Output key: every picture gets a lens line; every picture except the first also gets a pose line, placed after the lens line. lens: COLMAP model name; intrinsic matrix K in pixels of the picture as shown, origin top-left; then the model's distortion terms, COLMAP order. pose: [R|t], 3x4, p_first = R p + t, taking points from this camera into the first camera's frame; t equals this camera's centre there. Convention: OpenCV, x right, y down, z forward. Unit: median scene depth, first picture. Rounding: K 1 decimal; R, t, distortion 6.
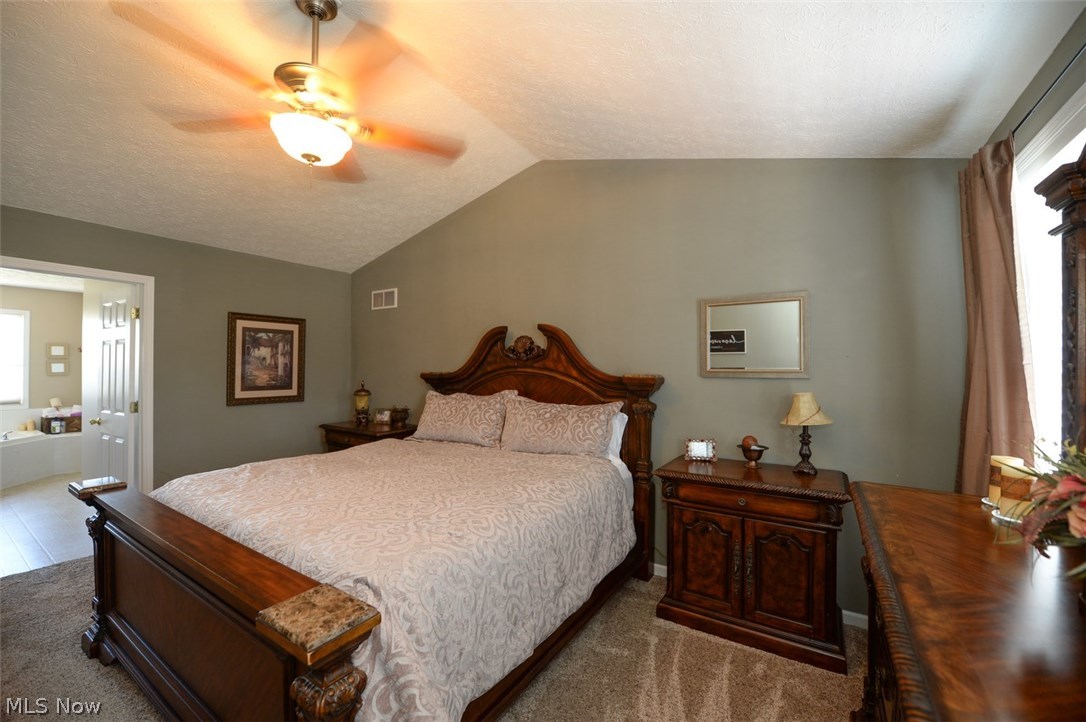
lens RADIAL K [[434.0, 0, 541.5], [0, 434.0, 362.6], [0, 0, 1]] dist [-0.014174, -0.002090]
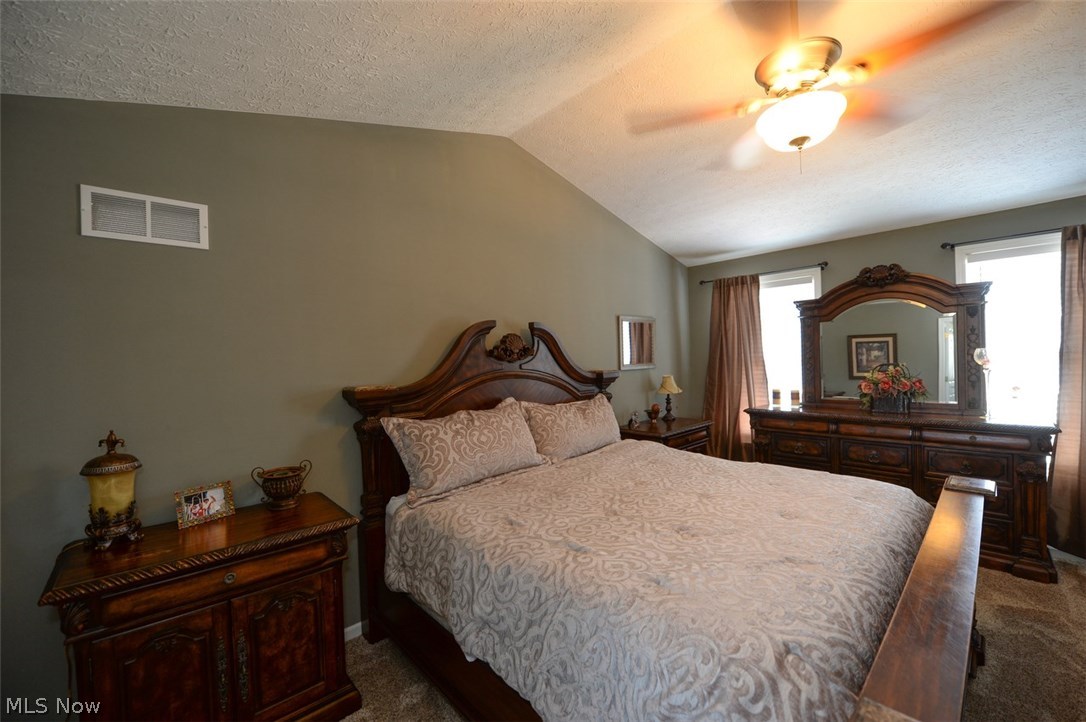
lens RADIAL K [[434.0, 0, 541.5], [0, 434.0, 362.6], [0, 0, 1]] dist [-0.014174, -0.002090]
pose [[0.235940, -0.028184, 0.971359, -0.823961], [0.012986, 0.999582, 0.025848, -0.024655], [-0.971681, 0.006515, 0.236207, 0.697613]]
